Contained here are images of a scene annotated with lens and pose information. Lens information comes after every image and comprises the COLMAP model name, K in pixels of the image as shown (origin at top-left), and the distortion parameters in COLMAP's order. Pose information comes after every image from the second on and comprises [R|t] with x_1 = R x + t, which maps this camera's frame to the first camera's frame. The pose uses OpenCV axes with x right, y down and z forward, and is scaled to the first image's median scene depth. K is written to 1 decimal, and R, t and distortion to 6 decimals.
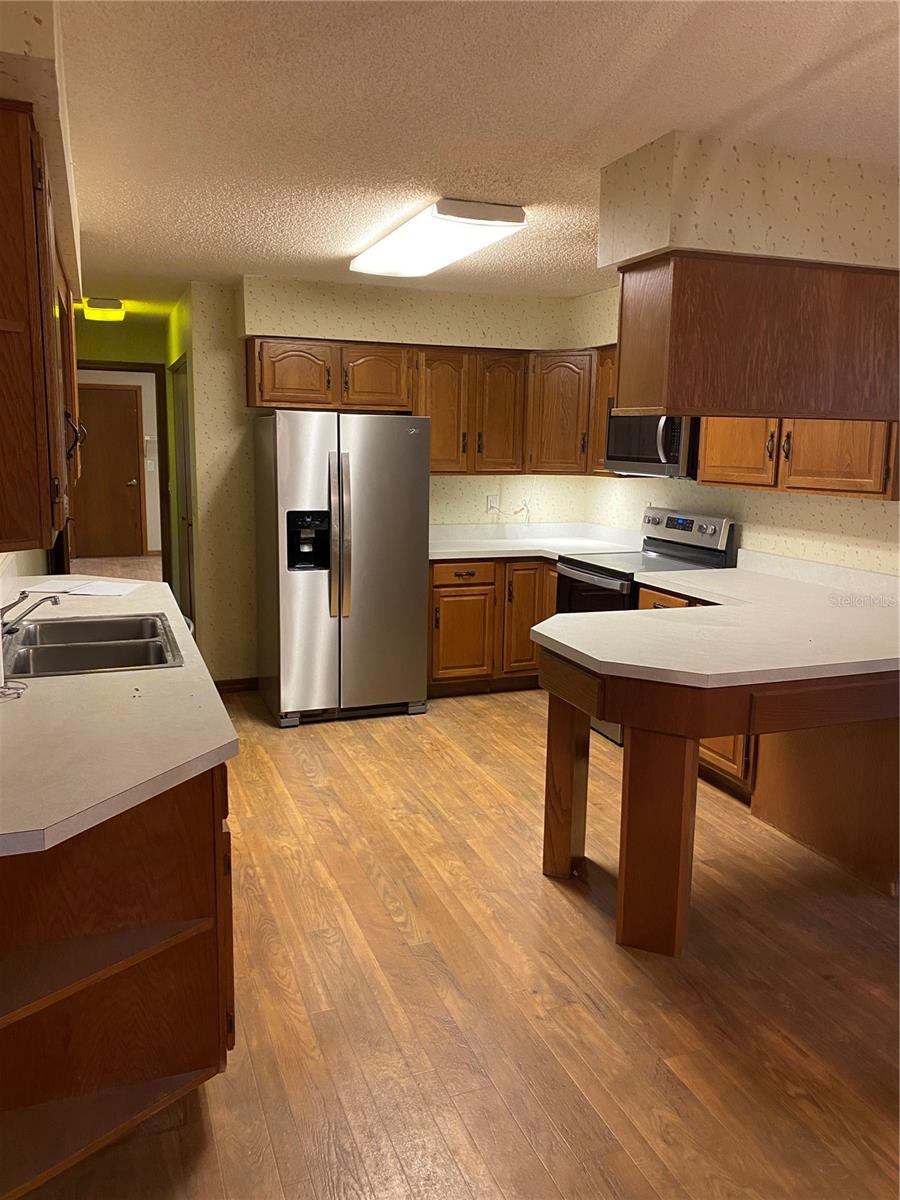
lens RADIAL K [[913.9, 0, 449.4], [0, 913.9, 605.8], [0, 0, 1]] dist [0.138328, -0.258639]
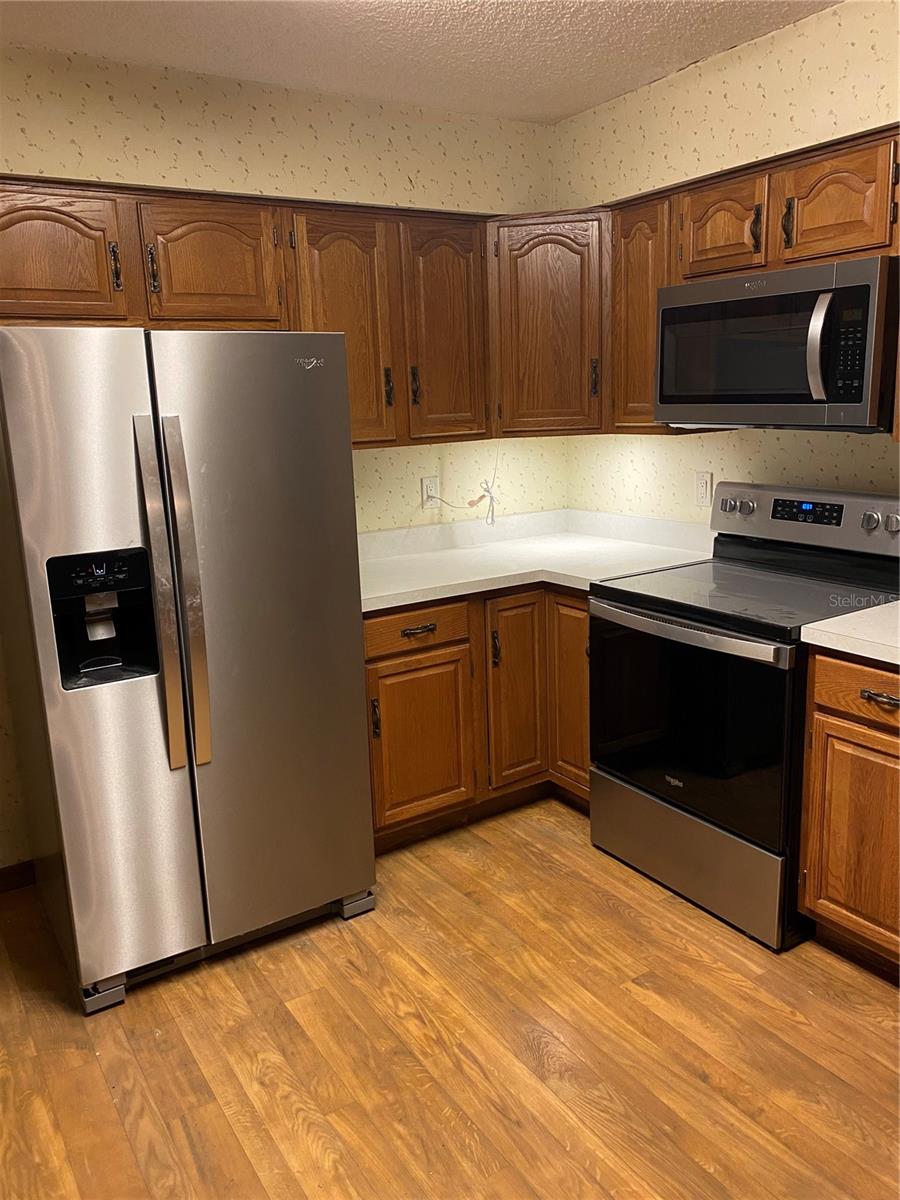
lens RADIAL K [[912.0, 0, 450.0], [0, 912.0, 600.0], [0, 0, 1]] dist [0.037732, -0.071735]
pose [[0.977512, -0.094881, 0.188330, -0.065841], [0.087522, 0.995052, 0.047030, -0.078006], [-0.191860, -0.029489, 0.980979, 0.481160]]
